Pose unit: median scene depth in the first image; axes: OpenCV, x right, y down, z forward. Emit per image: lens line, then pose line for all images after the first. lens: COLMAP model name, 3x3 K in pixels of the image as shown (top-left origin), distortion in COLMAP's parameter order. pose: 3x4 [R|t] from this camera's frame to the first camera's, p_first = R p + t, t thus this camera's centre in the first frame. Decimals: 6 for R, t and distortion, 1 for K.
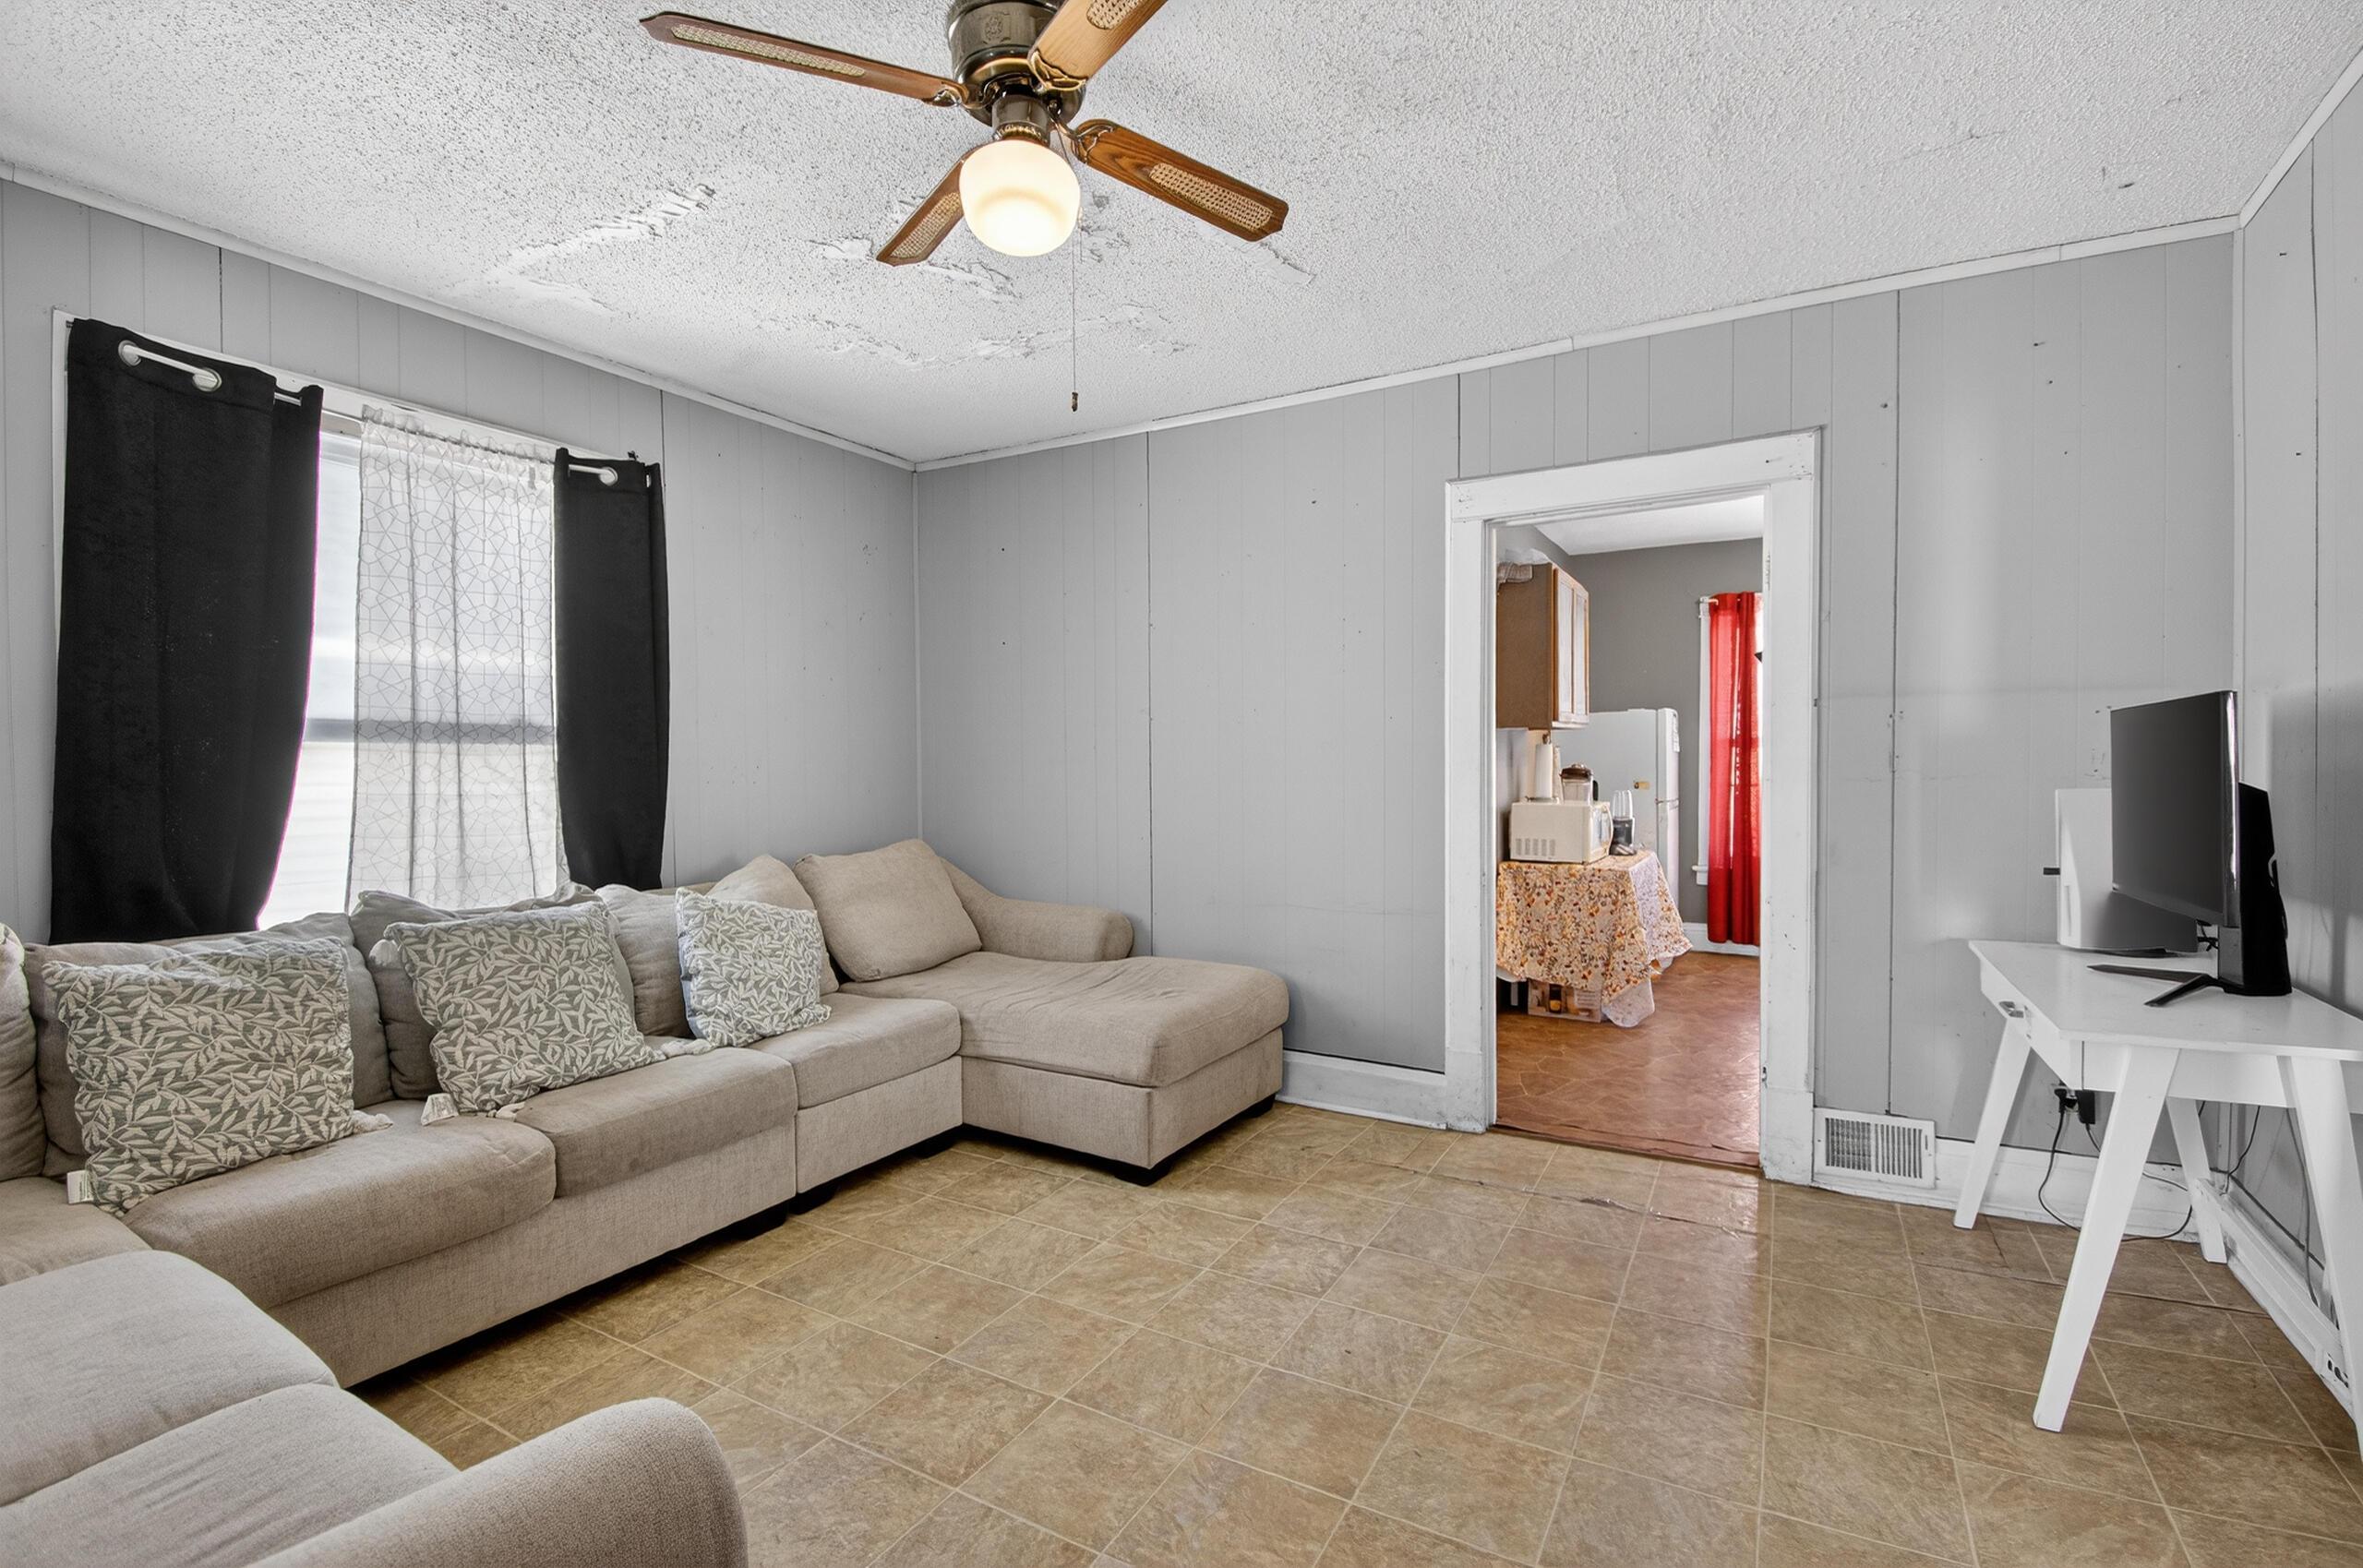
lens RADIAL K [[1068.2, 0, 1176.3], [0, 1068.2, 799.0], [0, 0, 1]] dist [0.000222, -0.002860]
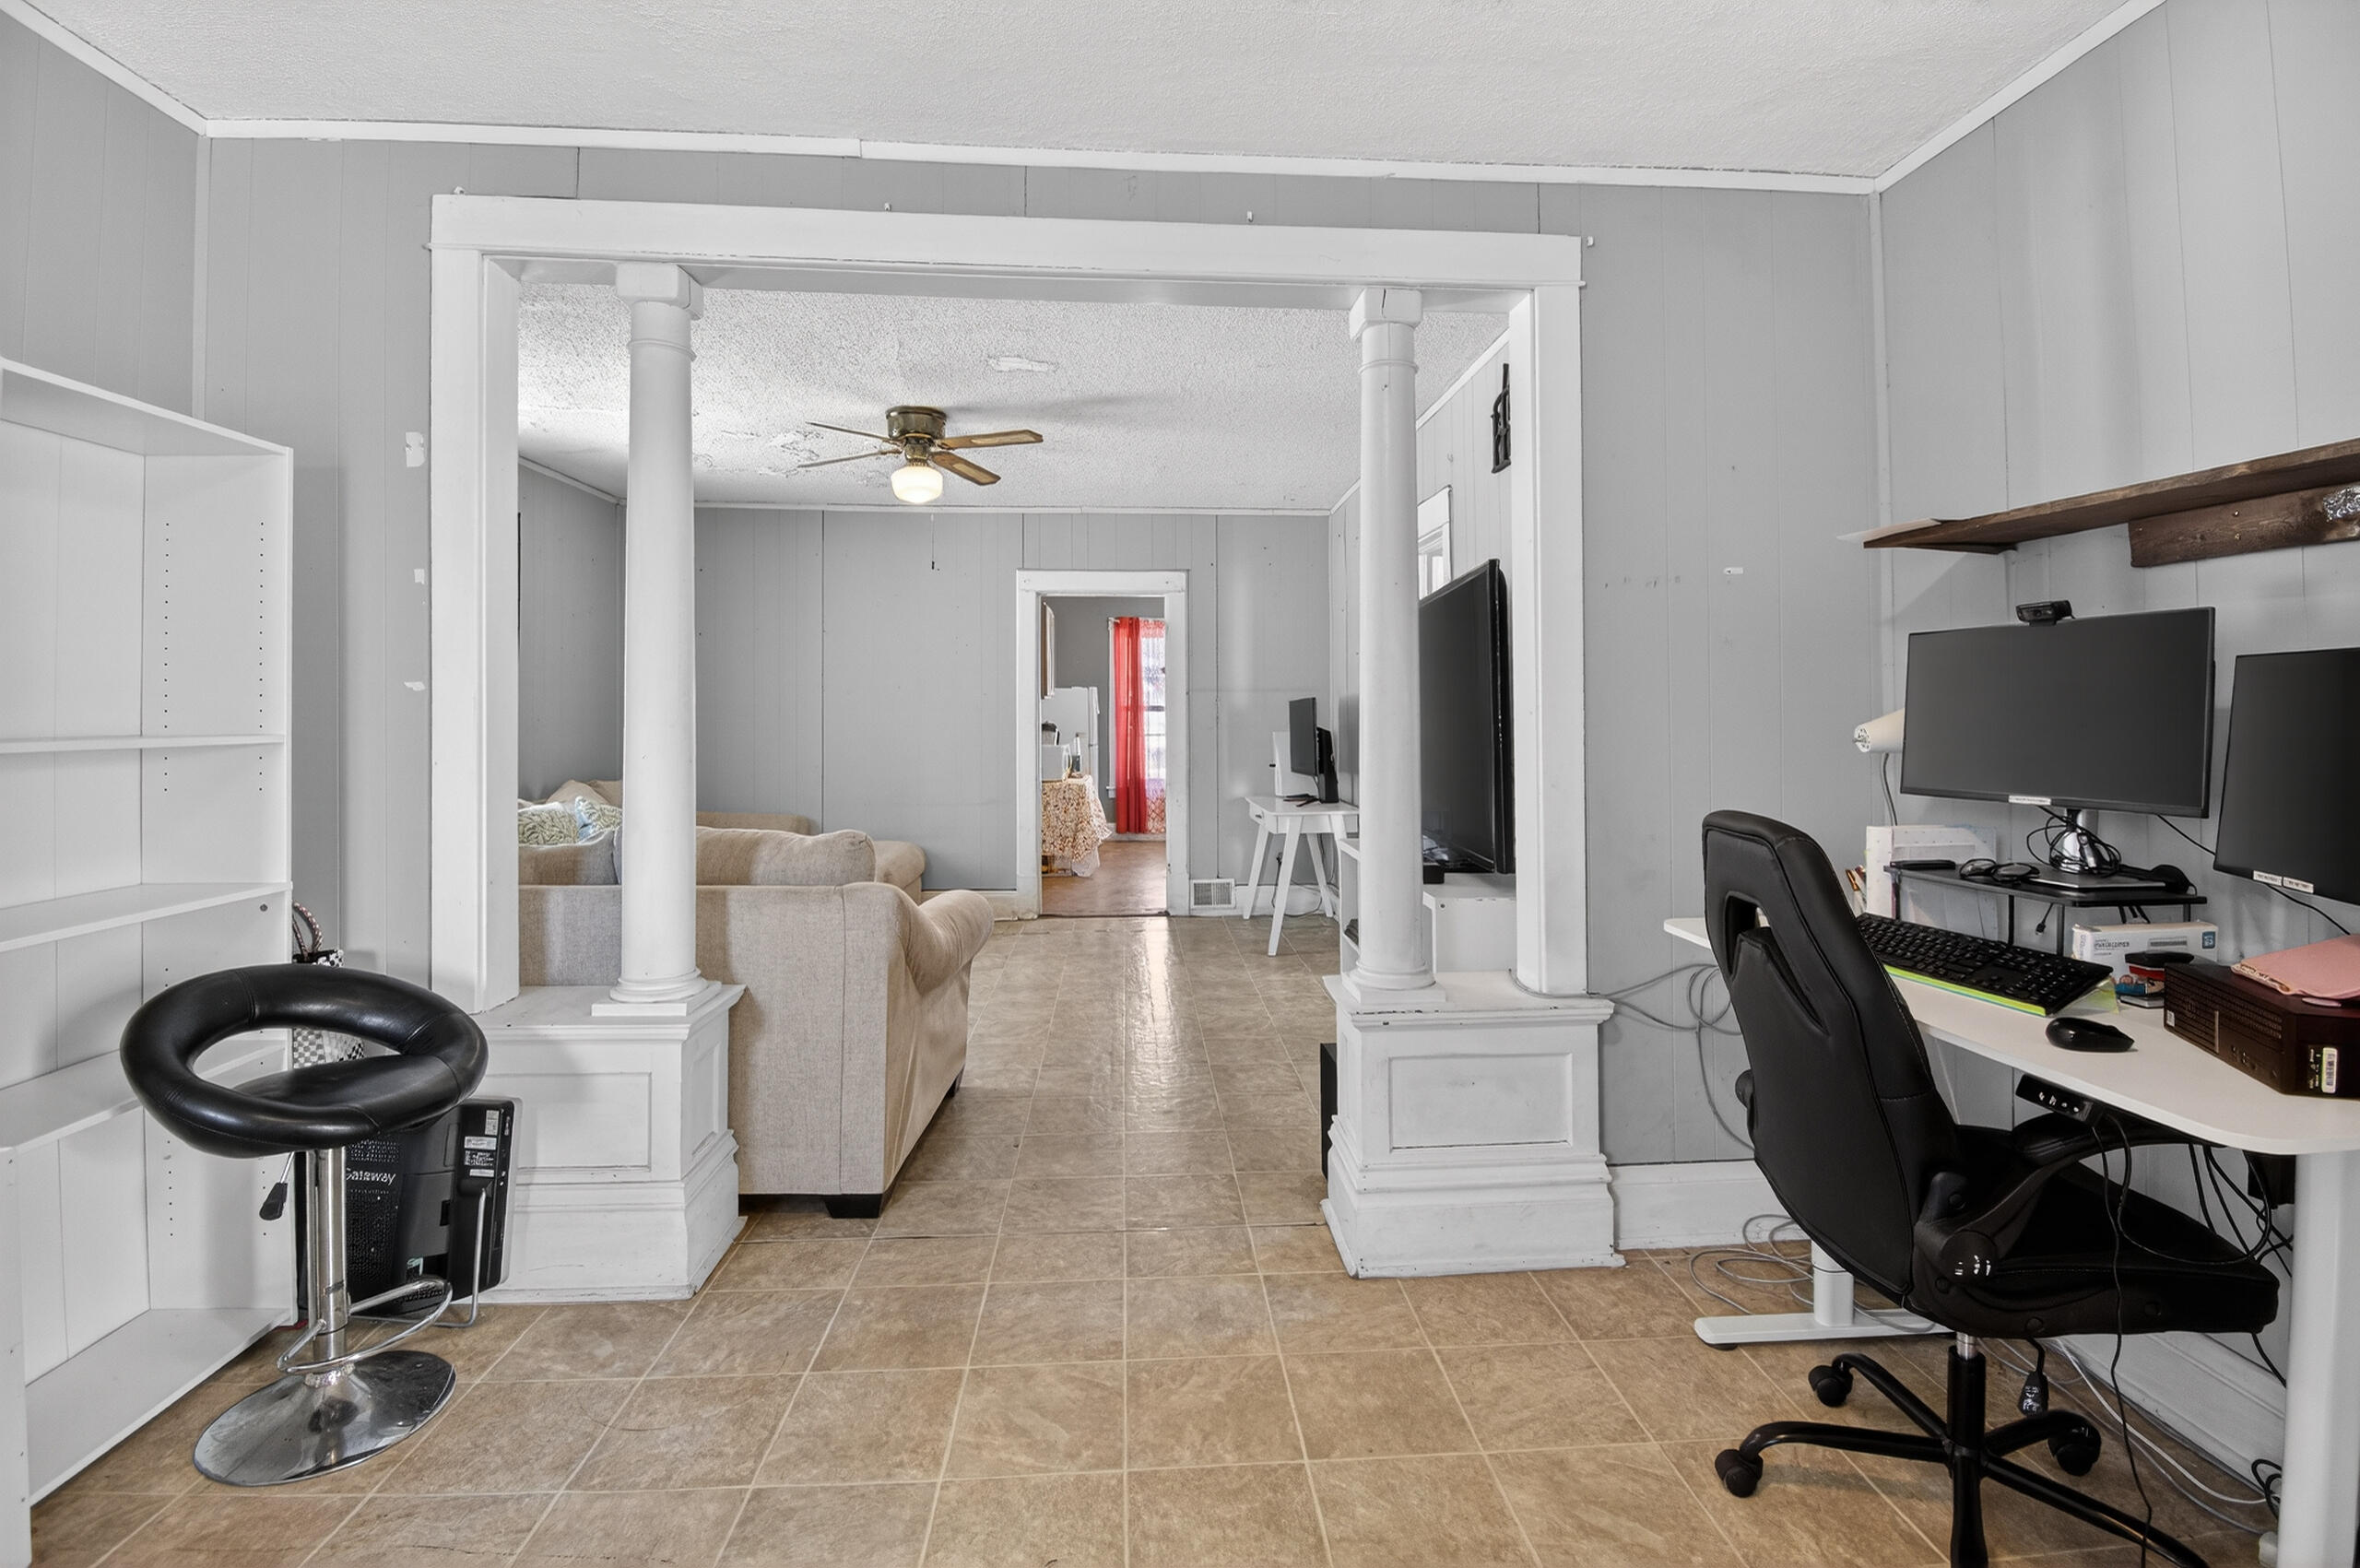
lens RADIAL K [[1066.9, 0, 1190.9], [0, 1066.9, 710.8], [0, 0, 1]] dist [0.000222, -0.002860]
pose [[0.834028, 0.009583, 0.551639, -0.597561], [0.013981, 0.999161, -0.038494, 0.028211], [-0.551545, 0.039817, 0.833194, -0.817714]]
